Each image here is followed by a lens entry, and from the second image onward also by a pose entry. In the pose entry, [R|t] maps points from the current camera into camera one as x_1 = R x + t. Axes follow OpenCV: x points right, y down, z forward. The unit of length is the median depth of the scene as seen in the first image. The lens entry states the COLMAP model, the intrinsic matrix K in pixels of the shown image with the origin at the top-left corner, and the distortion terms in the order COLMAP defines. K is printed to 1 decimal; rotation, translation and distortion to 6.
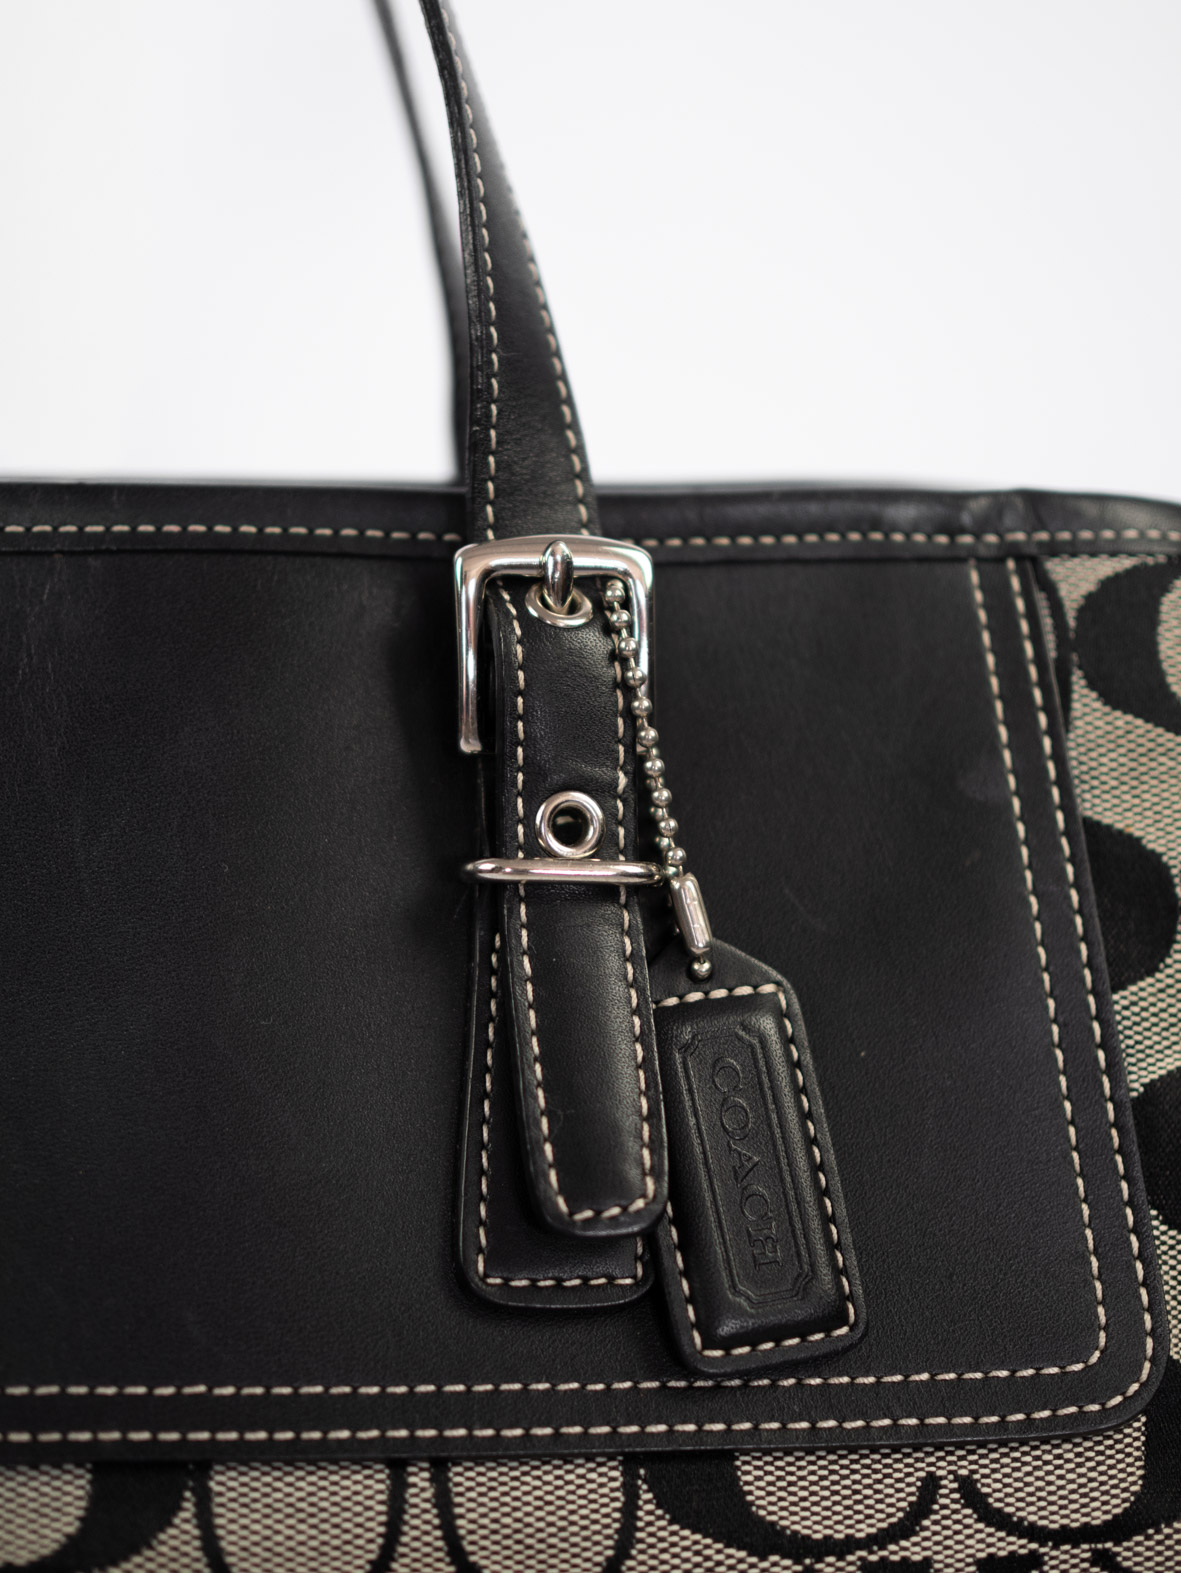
lens RADIAL K [[2347.7, 0, 590.5], [0, 2347.7, 786.5], [0, 0, 1]] dist [-0.123884, 0.000388]
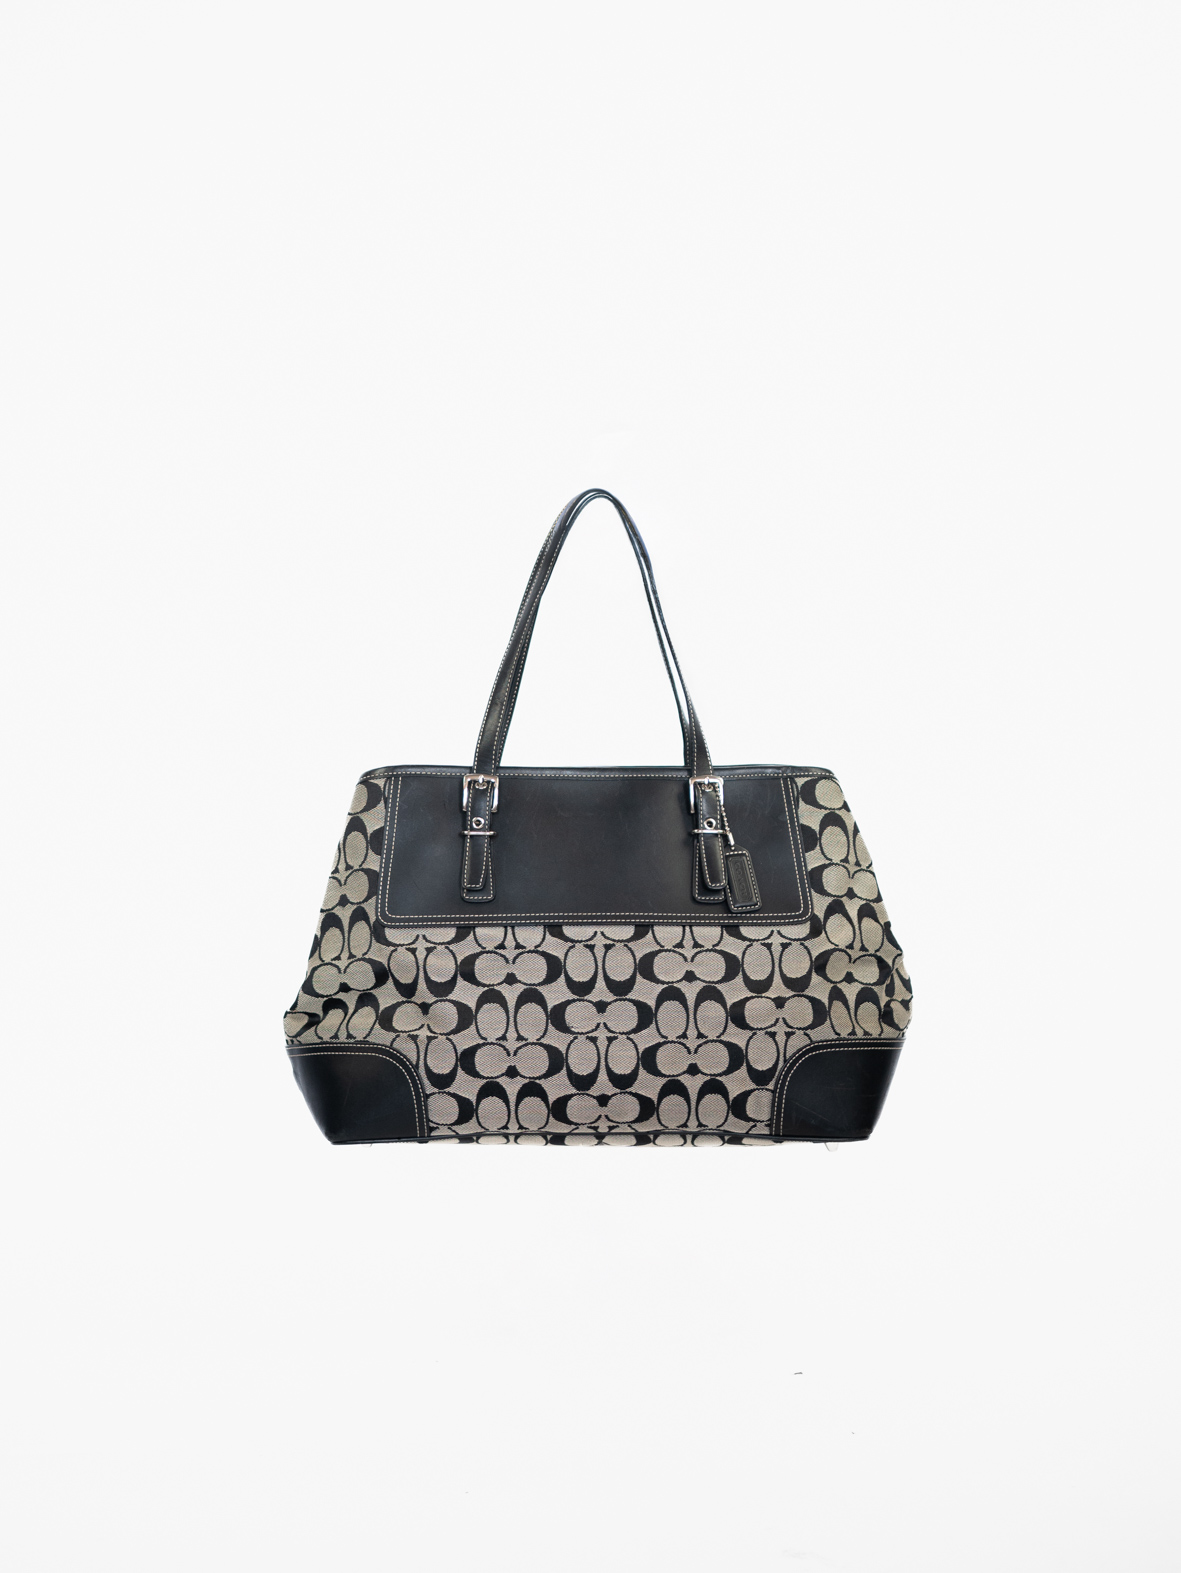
lens RADIAL K [[2347.7, 0, 590.5], [0, 2347.7, 786.5], [0, 0, 1]] dist [-0.123884, 0.000388]
pose [[0.998048, -0.021030, -0.058809, 0.041100], [0.014343, 0.993617, -0.111895, 0.584893], [0.060786, 0.110833, 0.991978, -4.944690]]
